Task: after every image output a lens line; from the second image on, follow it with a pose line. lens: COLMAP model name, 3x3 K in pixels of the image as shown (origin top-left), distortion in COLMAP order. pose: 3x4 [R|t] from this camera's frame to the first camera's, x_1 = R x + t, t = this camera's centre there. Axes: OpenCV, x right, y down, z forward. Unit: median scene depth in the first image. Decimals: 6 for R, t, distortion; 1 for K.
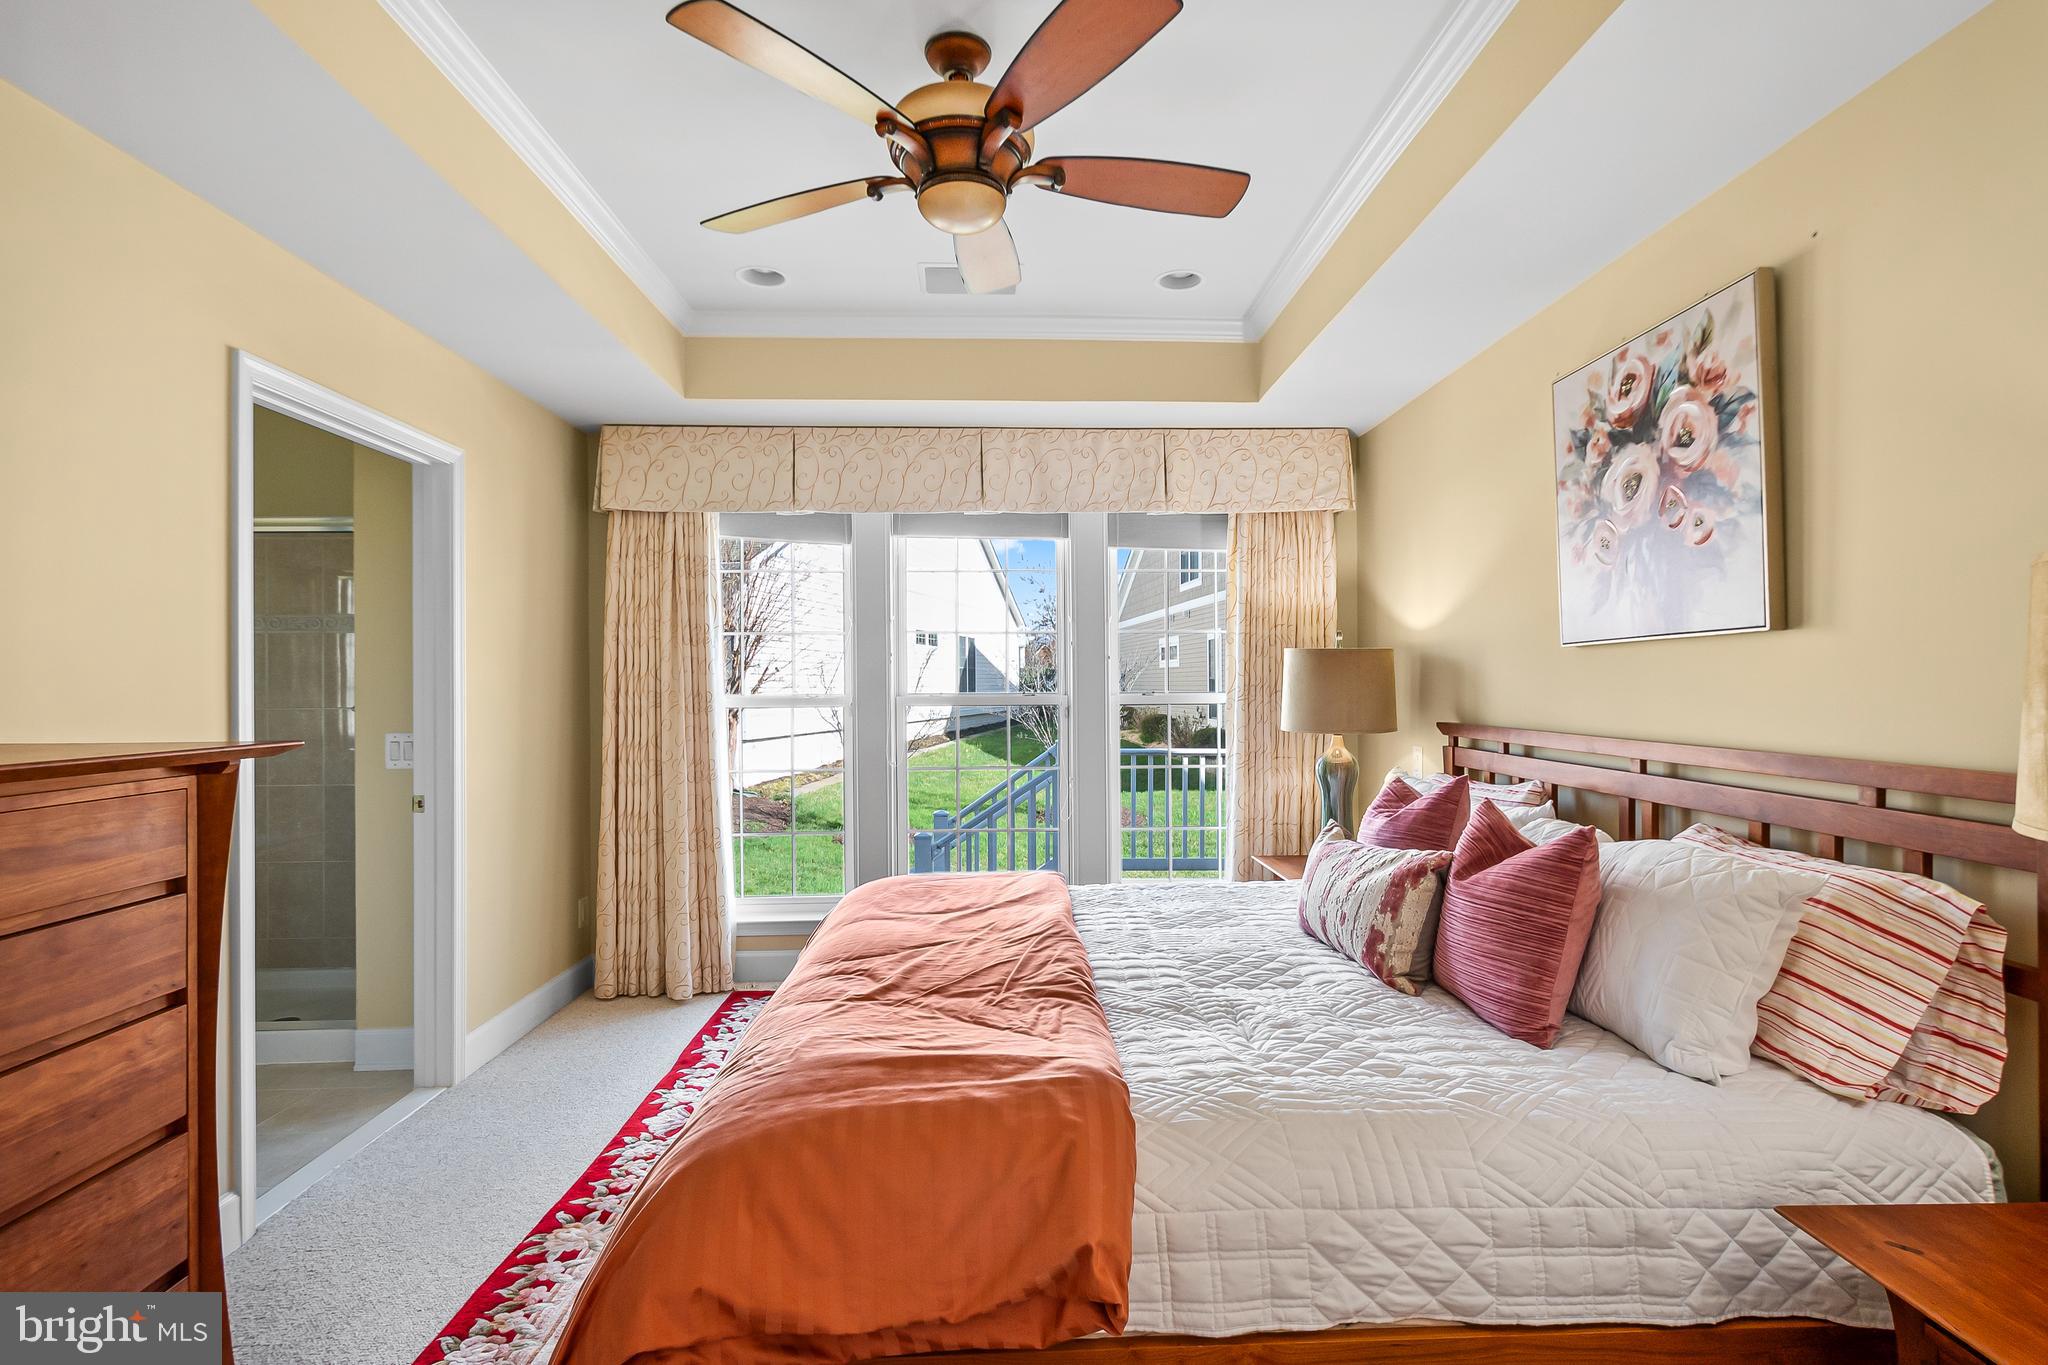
lens RADIAL K [[985.5, 0, 1030.9], [0, 985.5, 677.7], [0, 0, 1]] dist [0.006042, -0.001640]
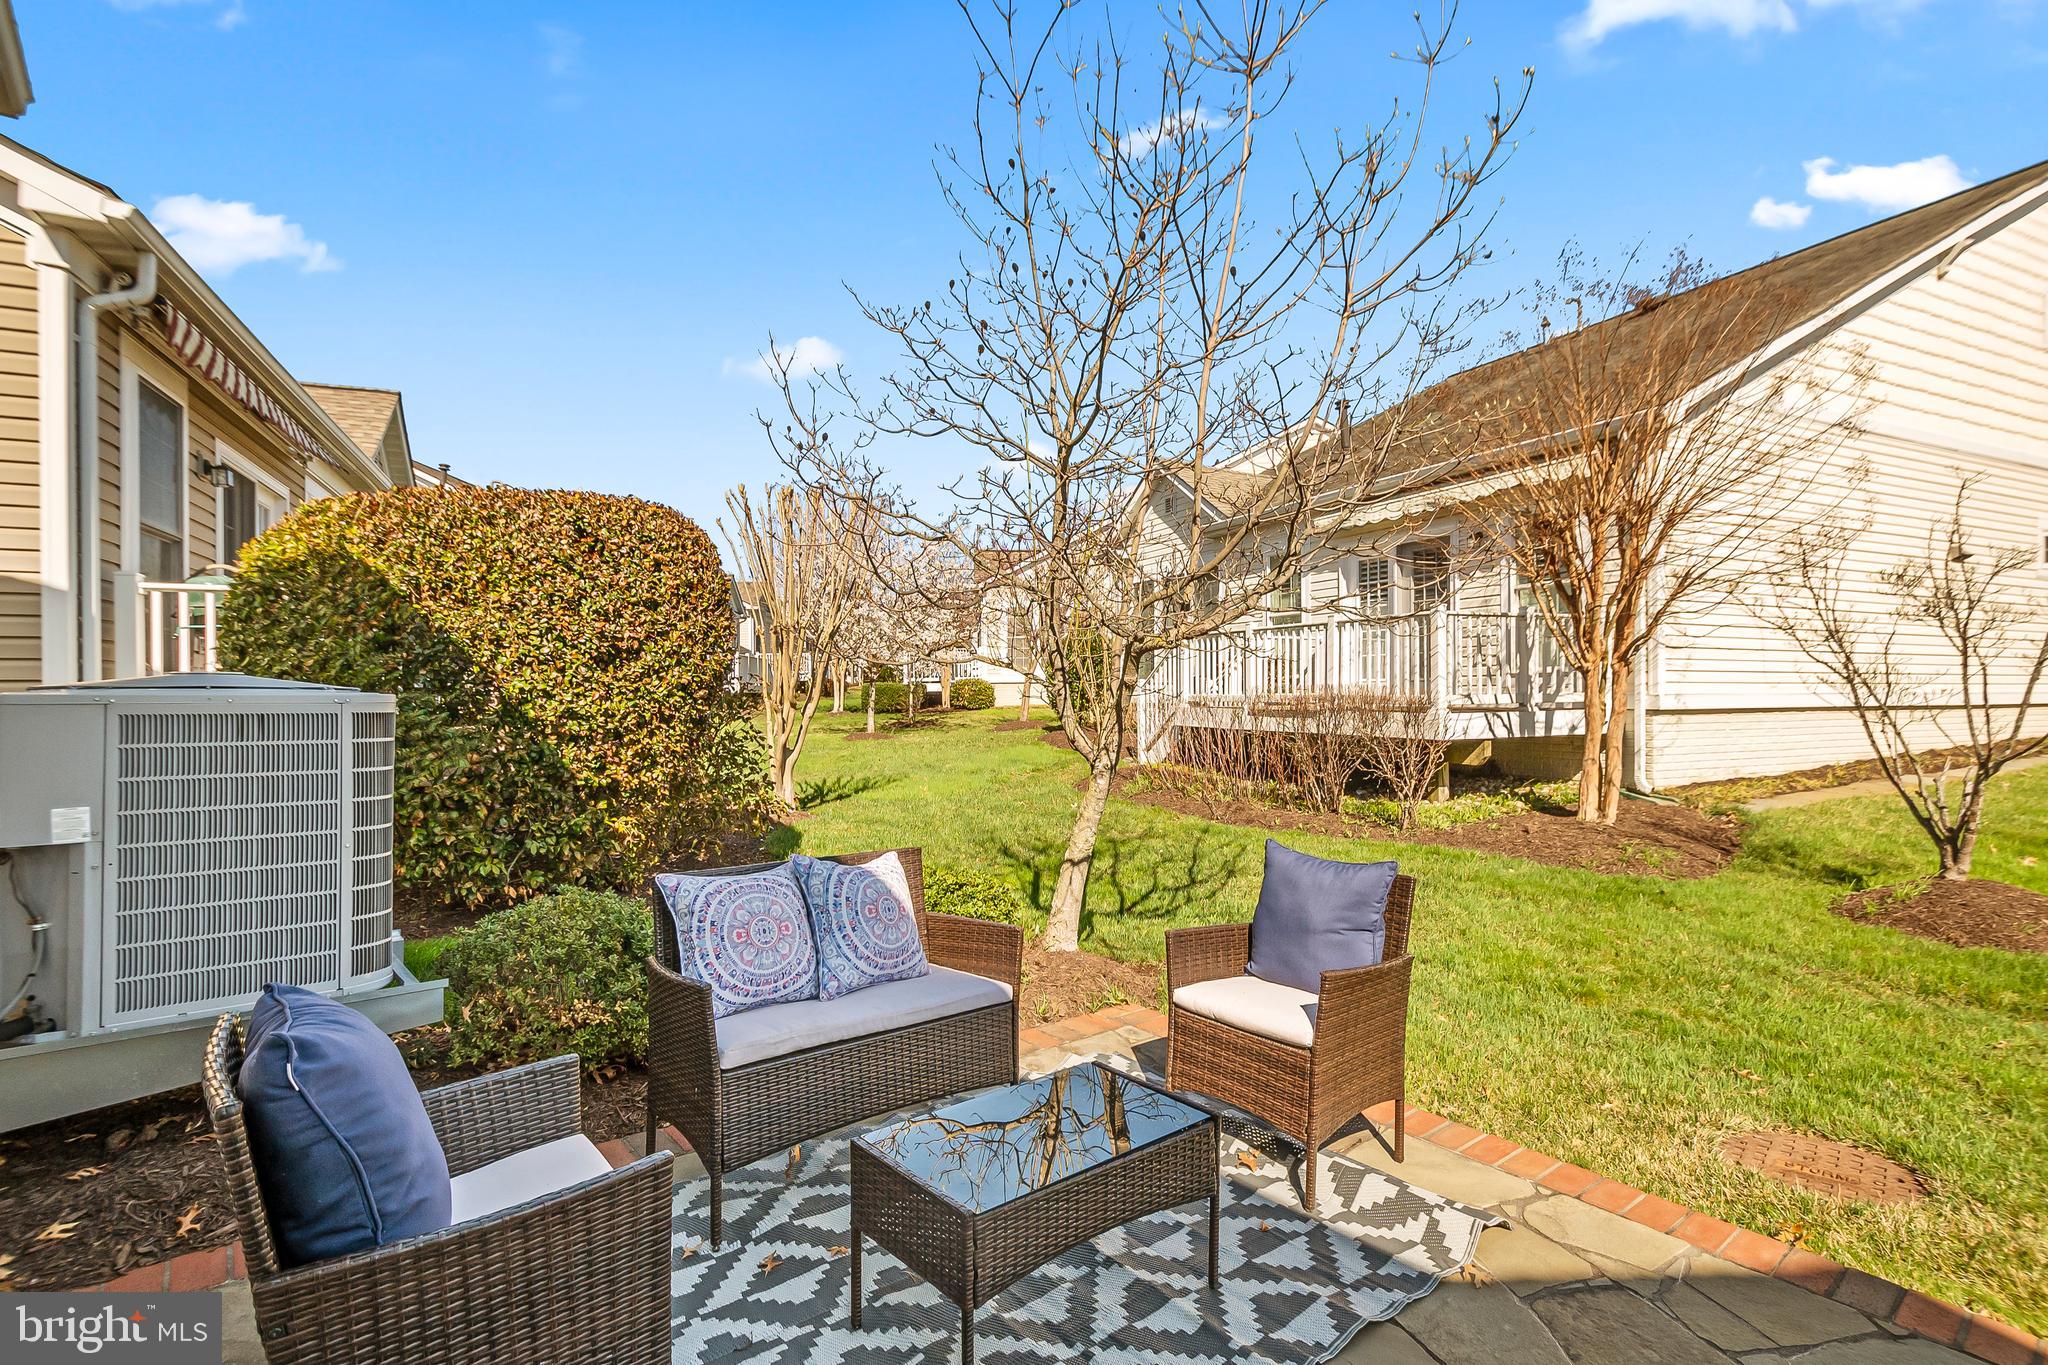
lens RADIAL K [[985.5, 0, 1025.4], [0, 985.5, 687.7], [0, 0, 1]] dist [0.006042, -0.001640]
pose [[0.621445, -0.000145, -0.783458, -0.277465], [0.007882, 0.999951, 0.006068, 0.214831], [0.783418, -0.009946, 0.621416, 1.618975]]
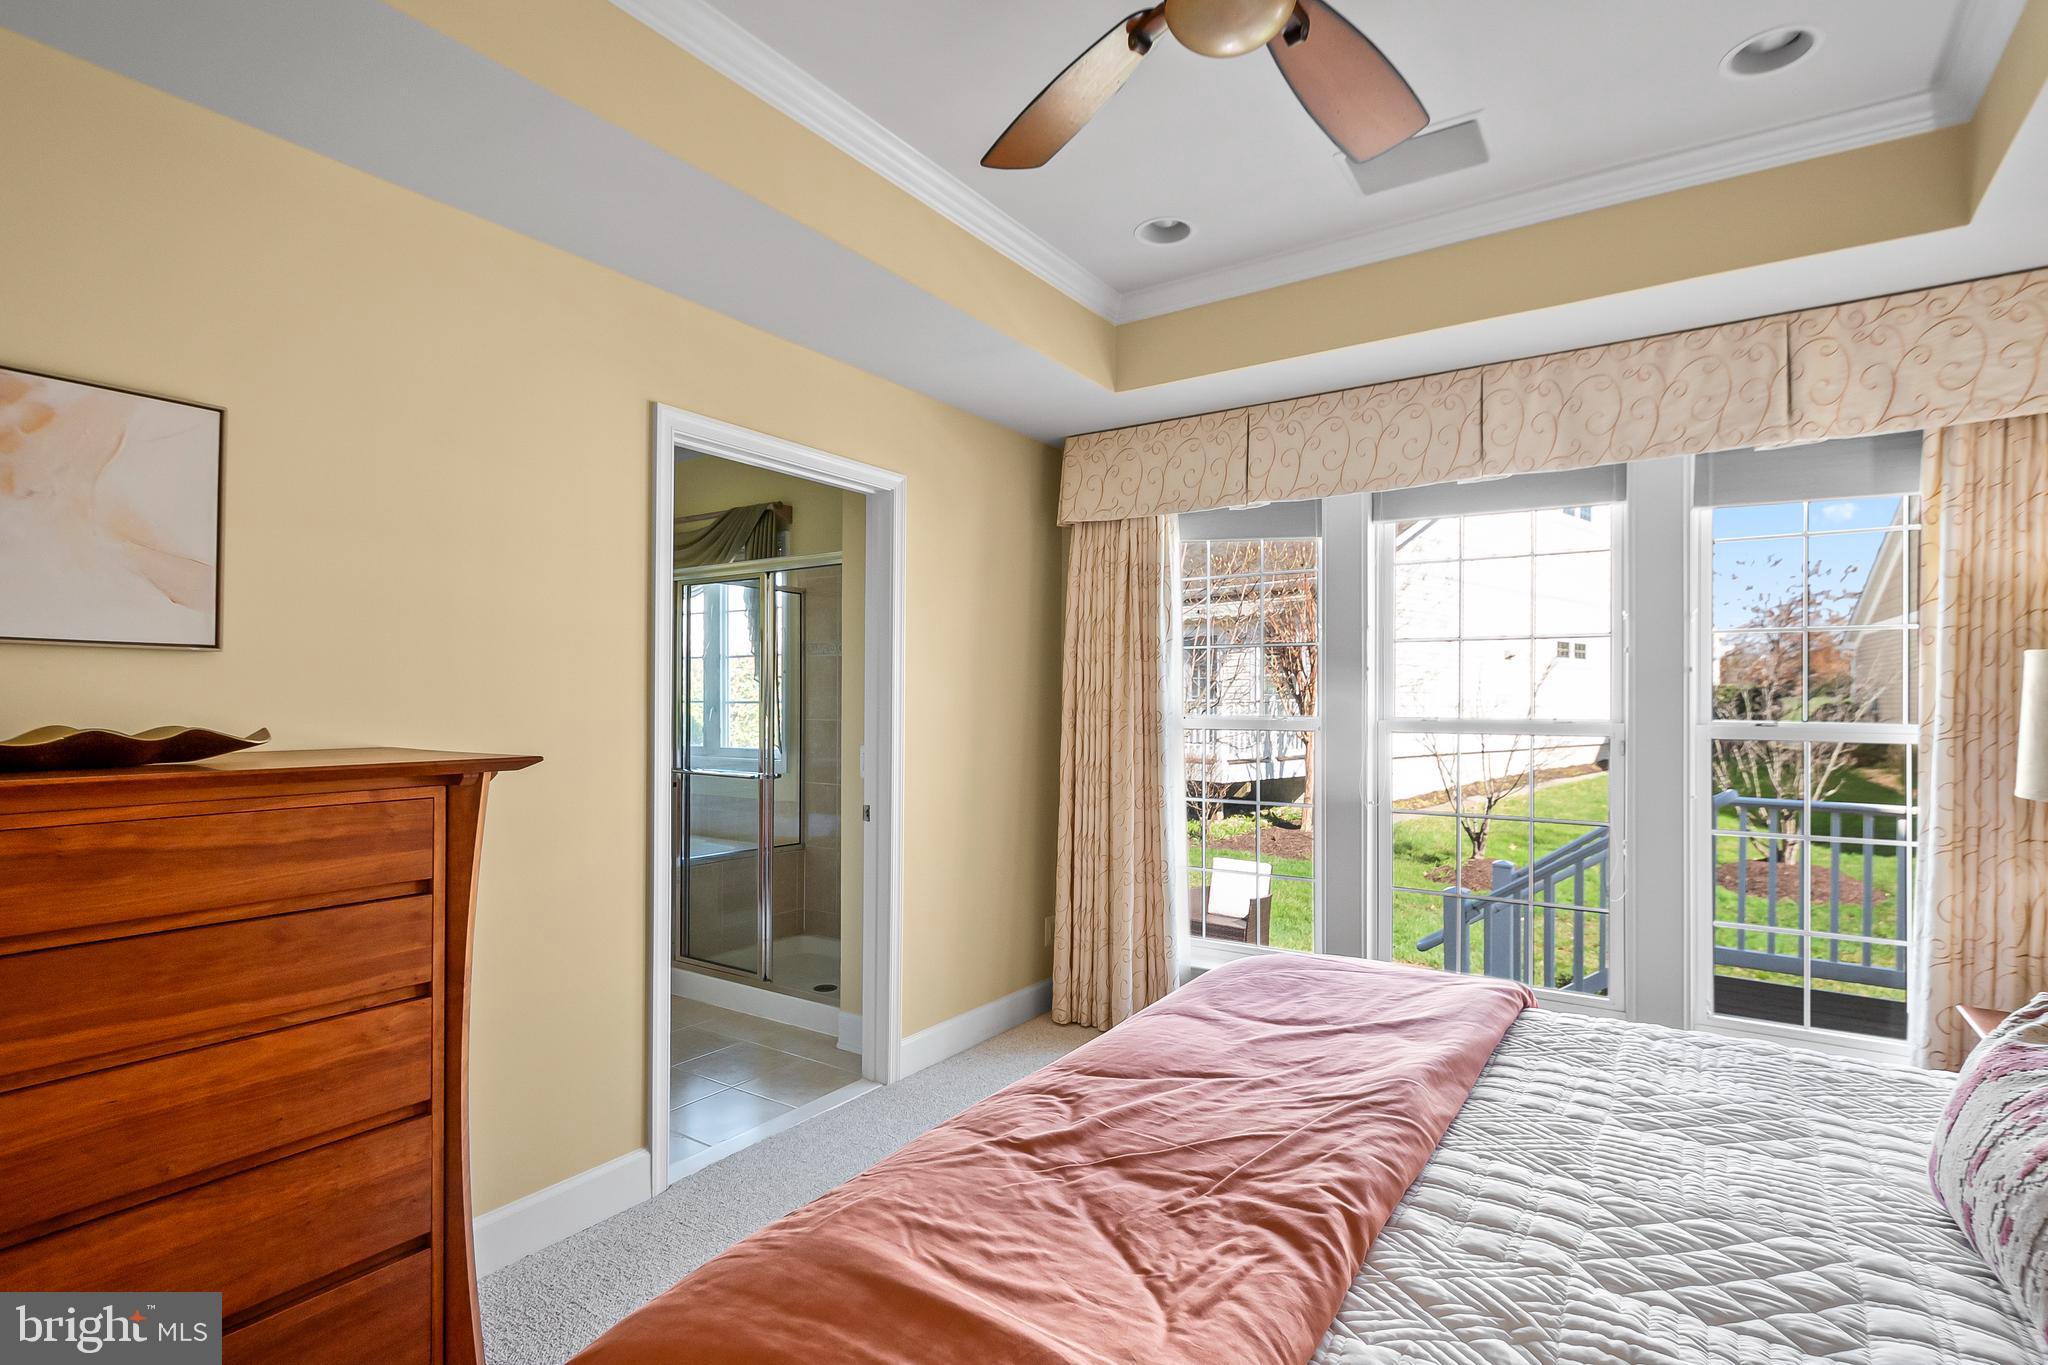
lens RADIAL K [[985.5, 0, 1027.3], [0, 985.5, 697.3], [0, 0, 1]] dist [0.006042, -0.001640]
pose [[0.810528, 0.007115, -0.585657, 0.129026], [-0.005542, 0.999975, 0.004479, -0.002384], [0.585674, -0.000385, 0.810547, 0.214863]]
